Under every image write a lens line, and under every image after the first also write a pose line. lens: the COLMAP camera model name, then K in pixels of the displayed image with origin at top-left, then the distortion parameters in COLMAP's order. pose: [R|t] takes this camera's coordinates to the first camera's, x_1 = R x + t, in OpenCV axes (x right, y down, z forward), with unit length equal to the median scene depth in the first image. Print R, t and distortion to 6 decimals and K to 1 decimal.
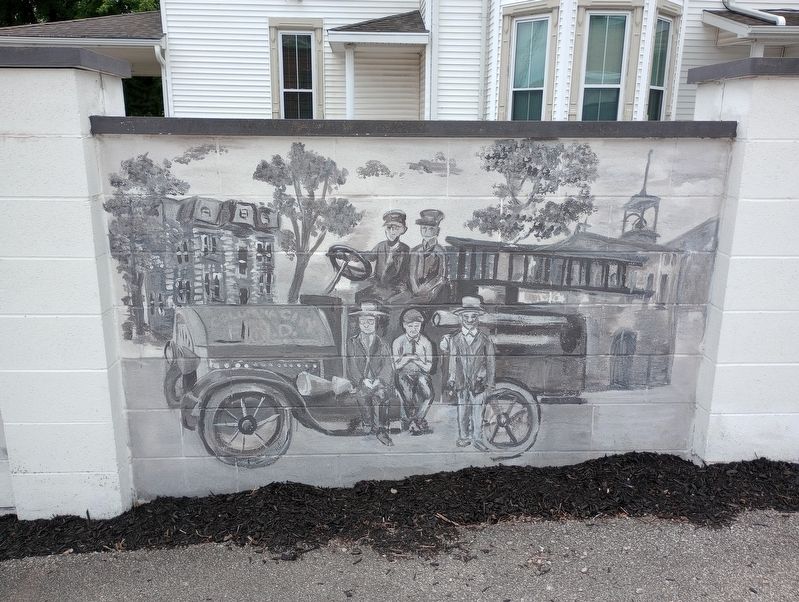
lens RADIAL K [[684.1, 0, 399.5], [0, 684.1, 301.0], [0, 0, 1]] dist [0.066925, -0.083334]
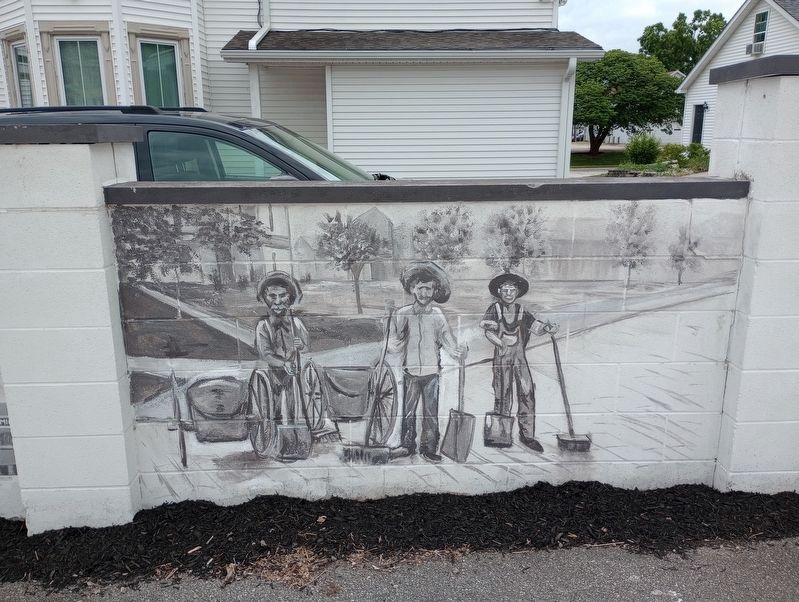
lens RADIAL K [[684.1, 0, 399.5], [0, 684.1, 301.0], [0, 0, 1]] dist [0.066925, -0.083334]
pose [[0.996838, 0.002878, -0.079413, 0.740923], [-0.004692, 0.999732, -0.022666, -0.035097], [0.079326, 0.022966, 0.996584, 0.091708]]
